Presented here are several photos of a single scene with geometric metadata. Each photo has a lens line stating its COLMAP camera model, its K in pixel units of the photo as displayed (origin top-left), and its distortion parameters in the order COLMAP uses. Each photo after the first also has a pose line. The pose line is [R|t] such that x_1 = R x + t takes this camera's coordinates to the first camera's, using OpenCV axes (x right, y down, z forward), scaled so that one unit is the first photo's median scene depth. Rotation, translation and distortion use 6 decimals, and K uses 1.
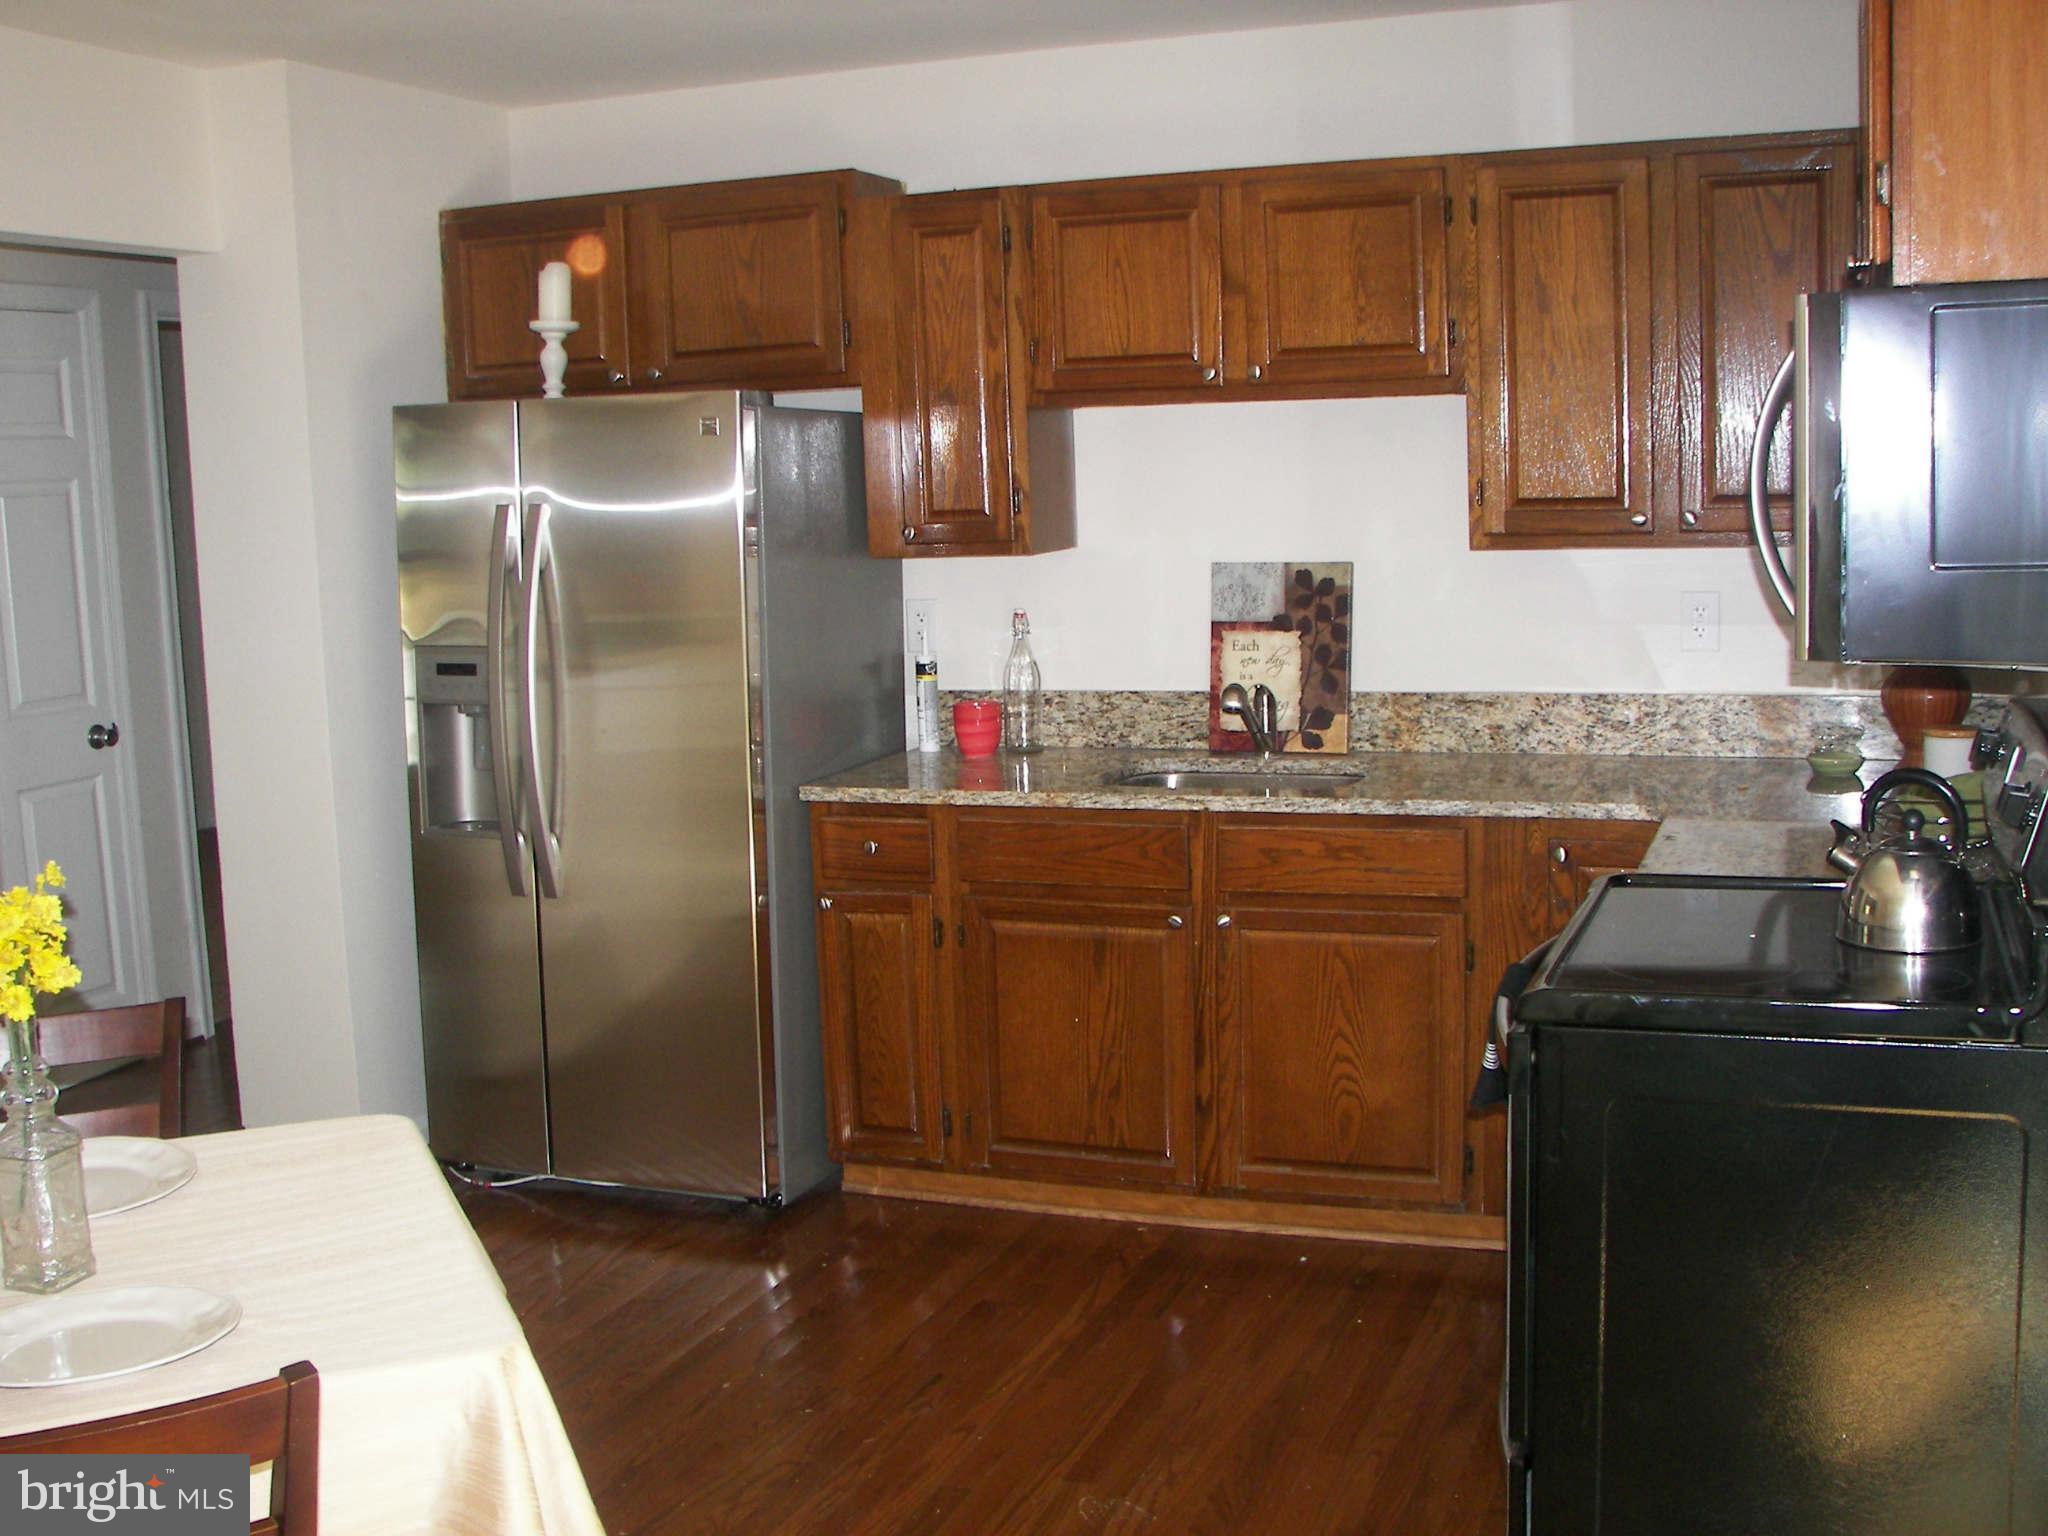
lens RADIAL K [[2247.1, 0, 1024.0], [0, 2247.1, 768.0], [0, 0, 1]] dist [-0.204316, 0.282691]
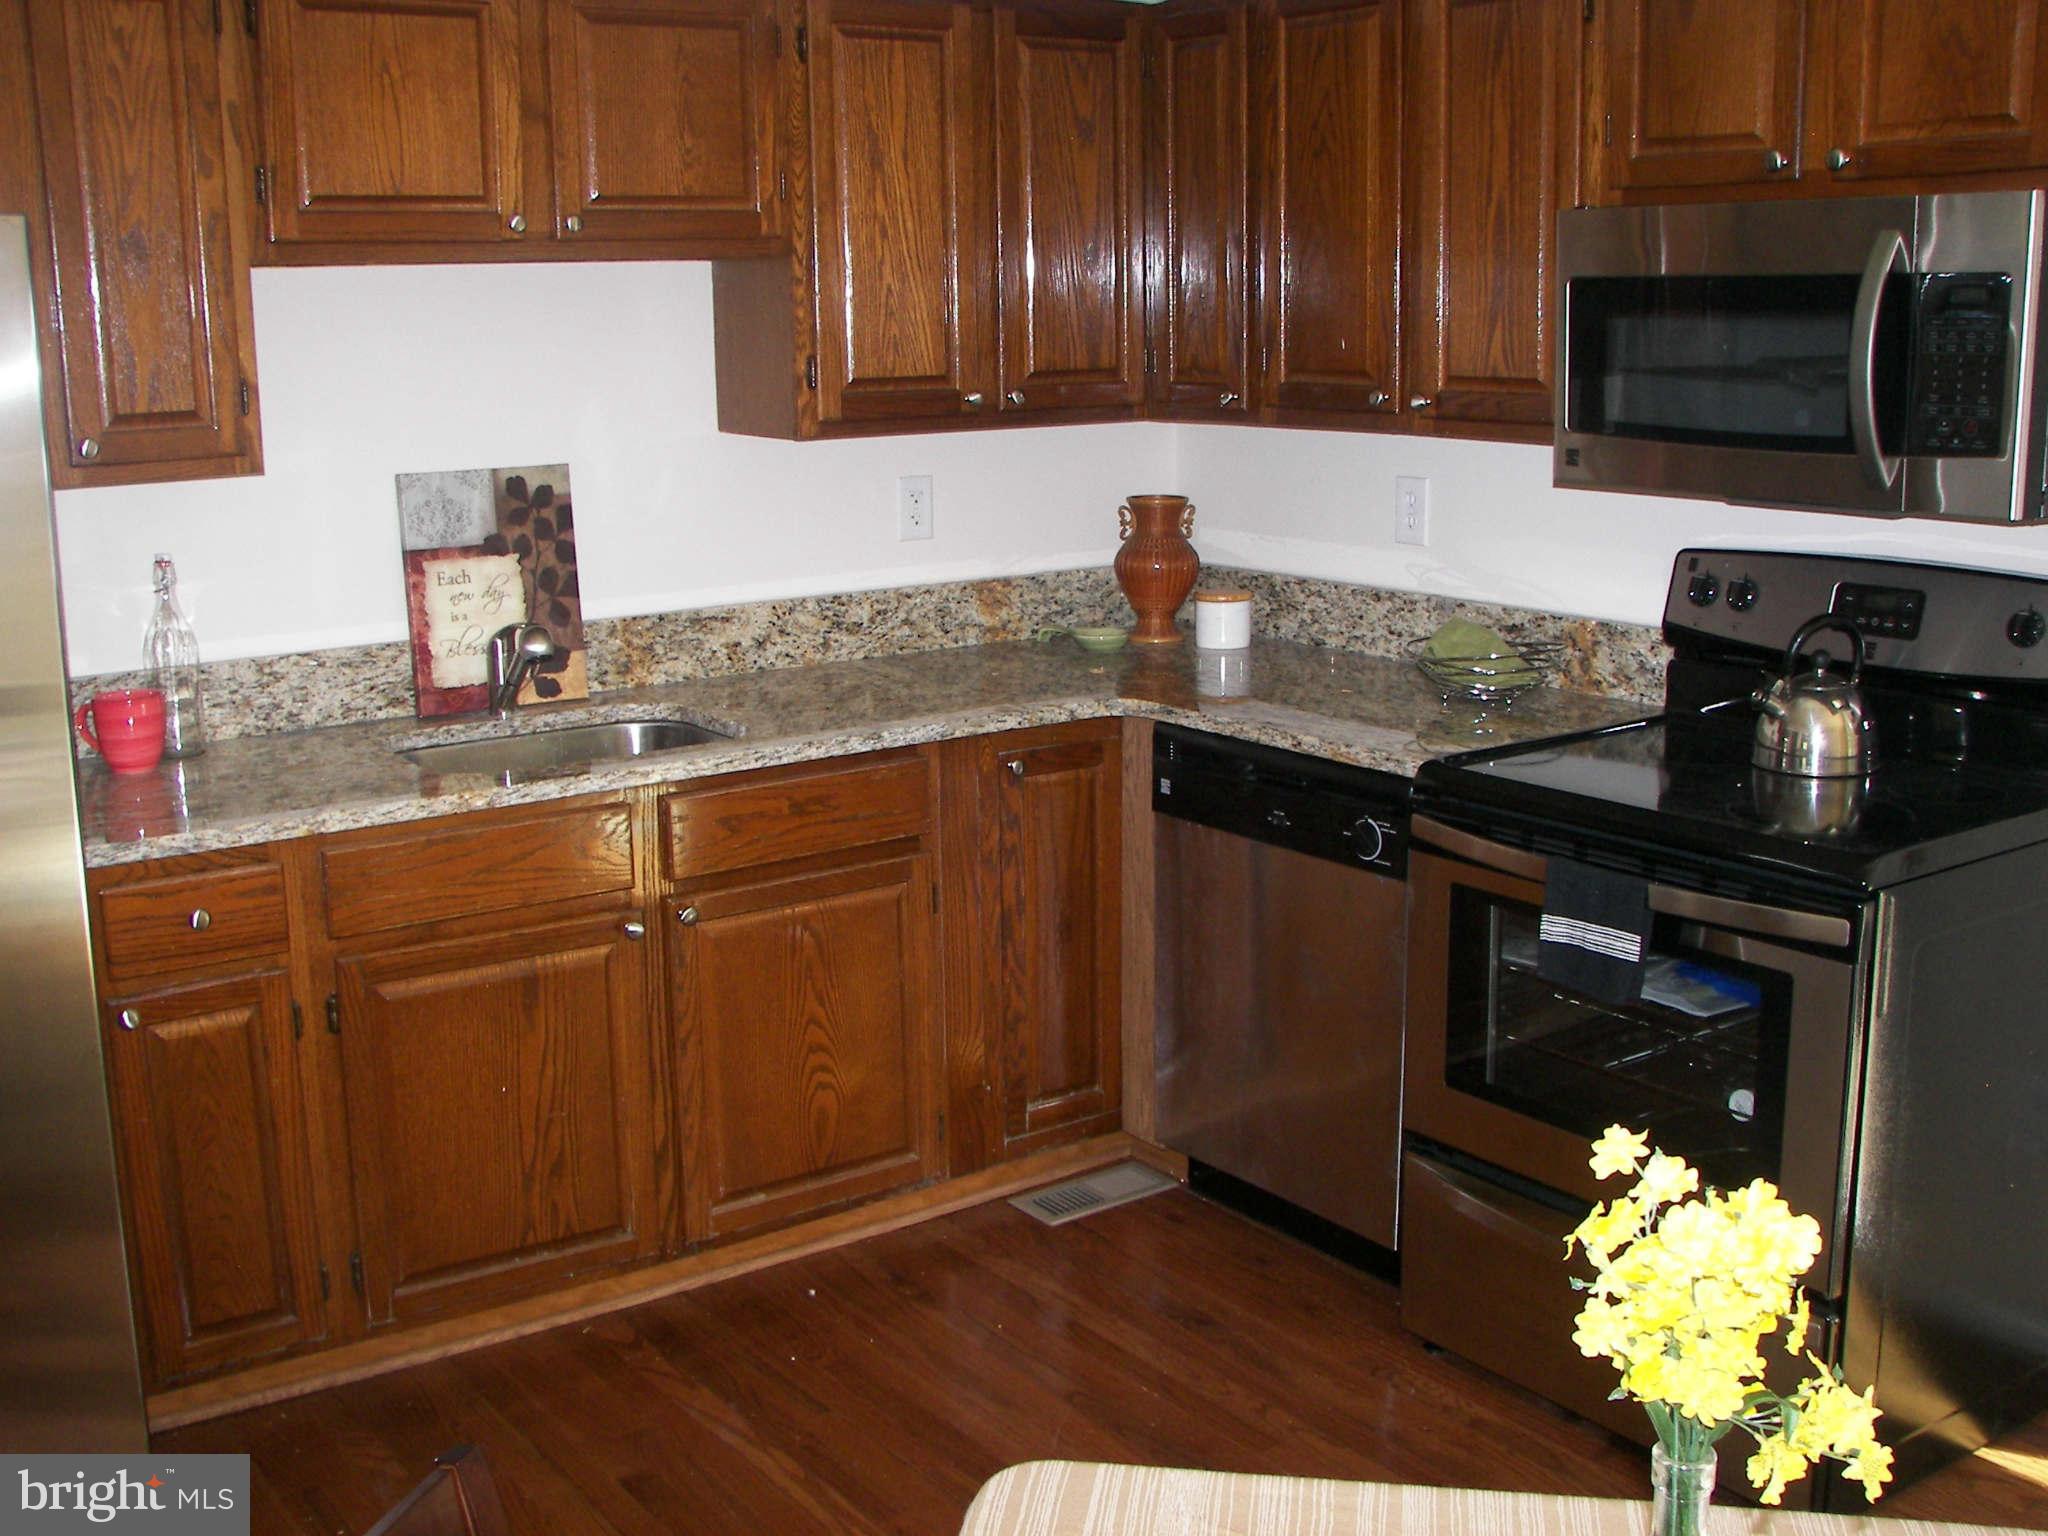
lens RADIAL K [[2247.1, 0, 1024.0], [0, 2247.1, 768.0], [0, 0, 1]] dist [-0.204316, 0.282691]
pose [[0.555390, -0.146058, 0.818663, -0.460093], [0.109570, 0.988725, 0.102065, -0.048990], [-0.824340, 0.033014, 0.565131, 0.425455]]
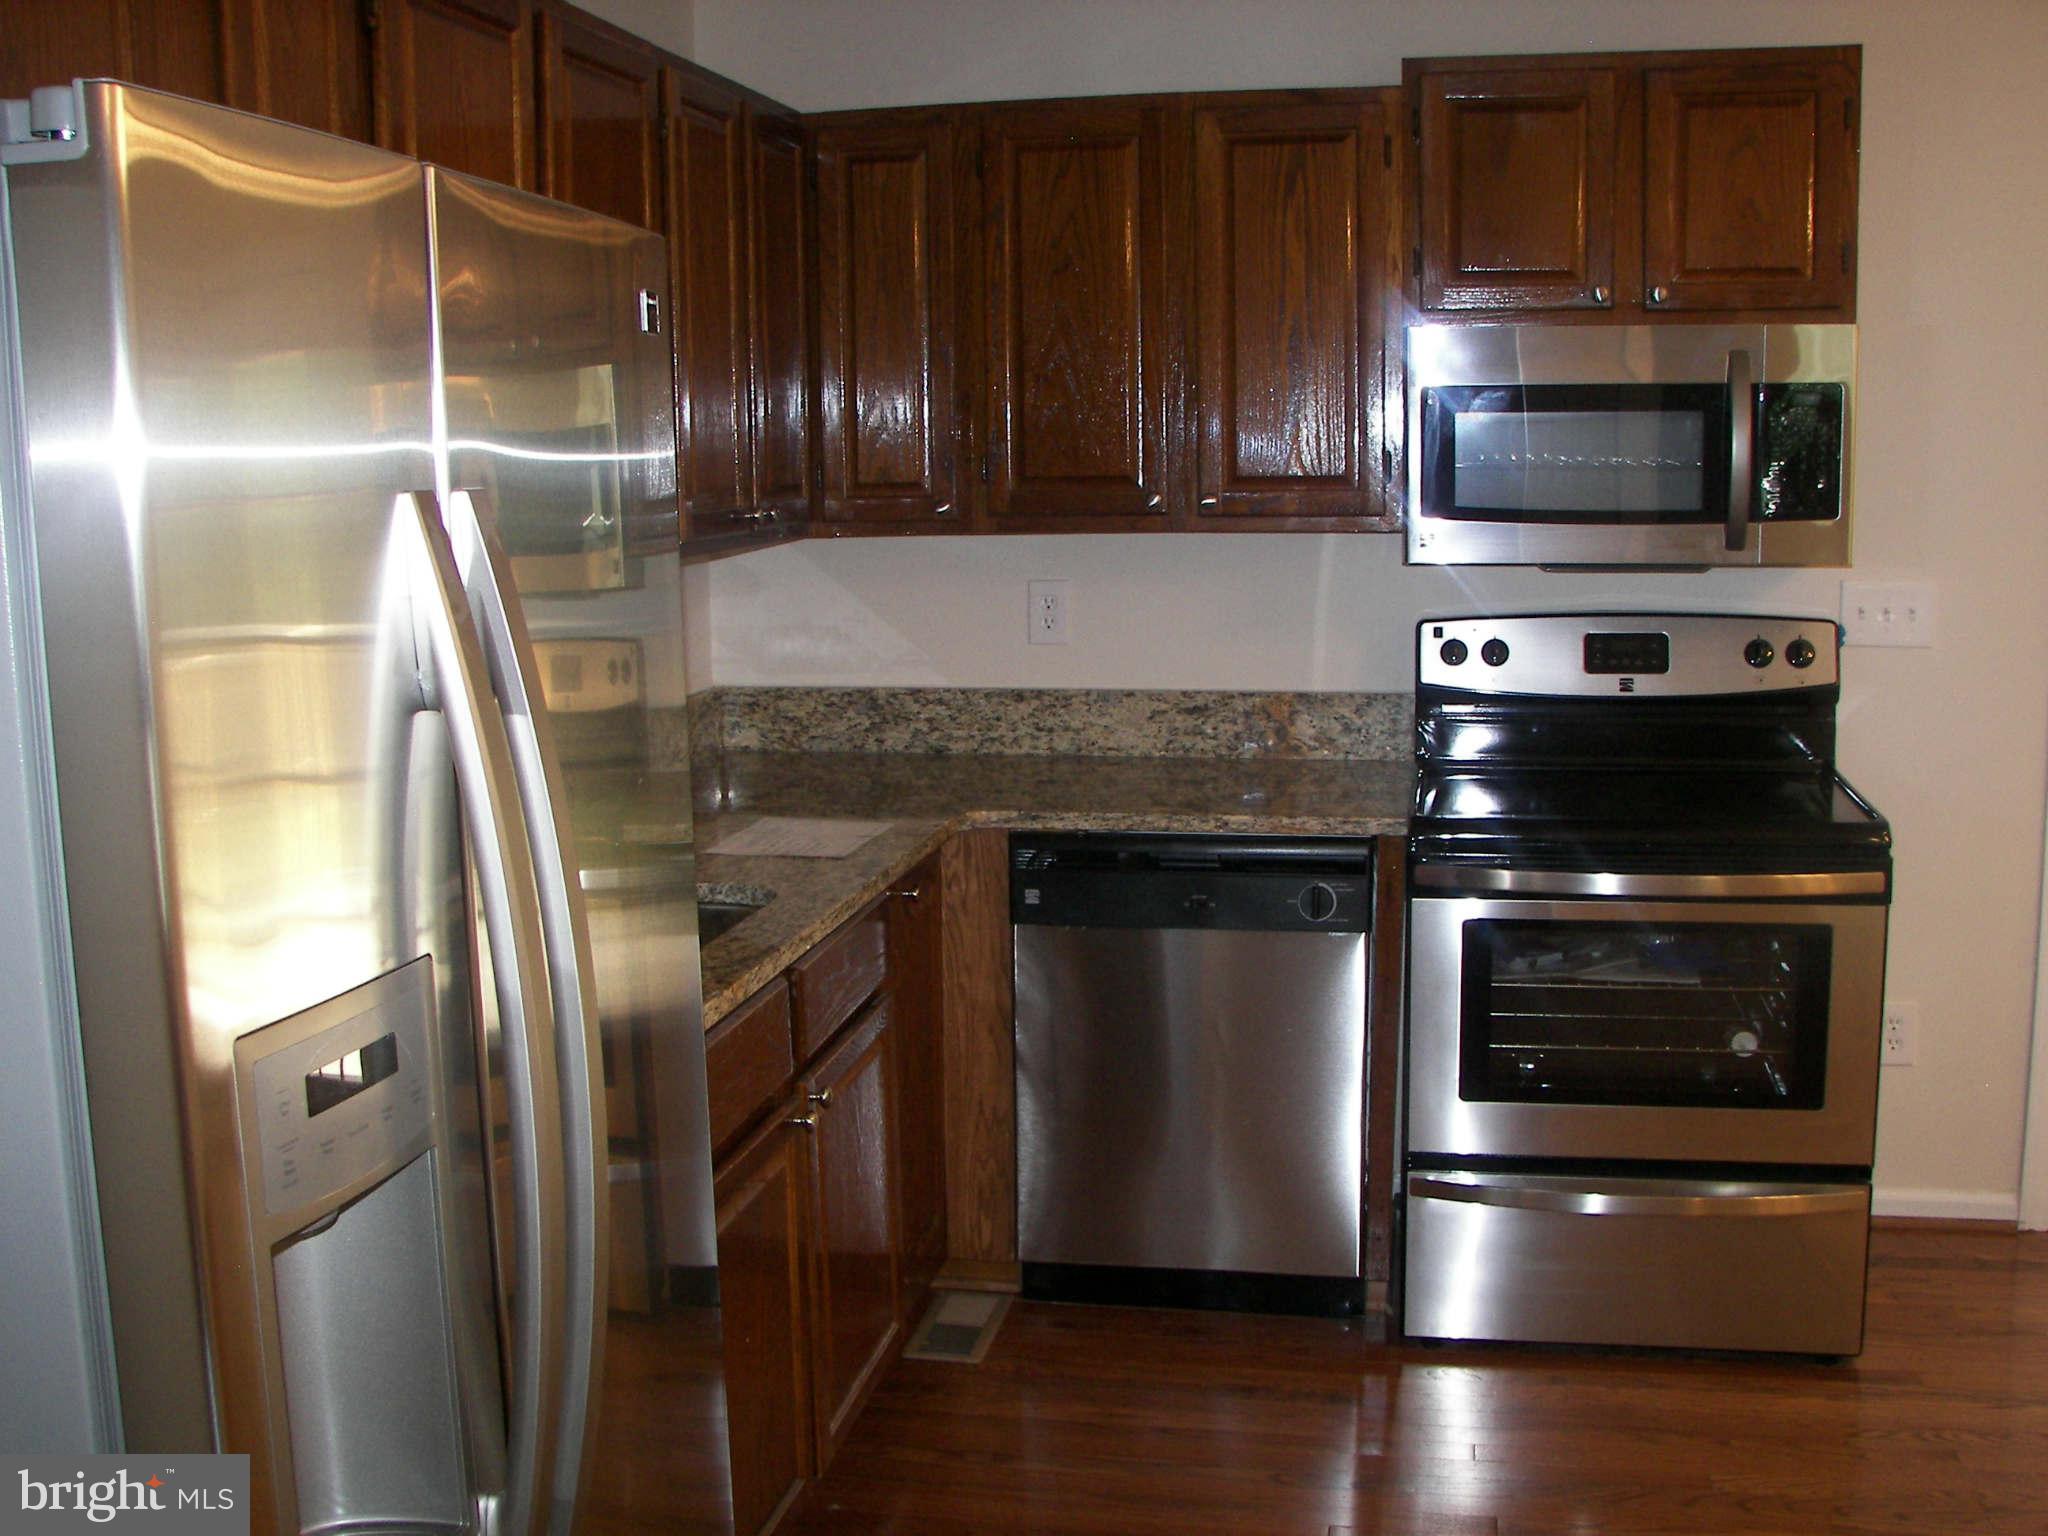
lens RADIAL K [[2247.1, 0, 1024.0], [0, 2247.1, 768.0], [0, 0, 1]] dist [-0.204316, 0.282691]
pose [[-0.169958, -0.113968, 0.978839, -0.558434], [0.154250, 0.977970, 0.140650, -0.113757], [-0.973304, 0.174891, -0.148635, 0.967709]]
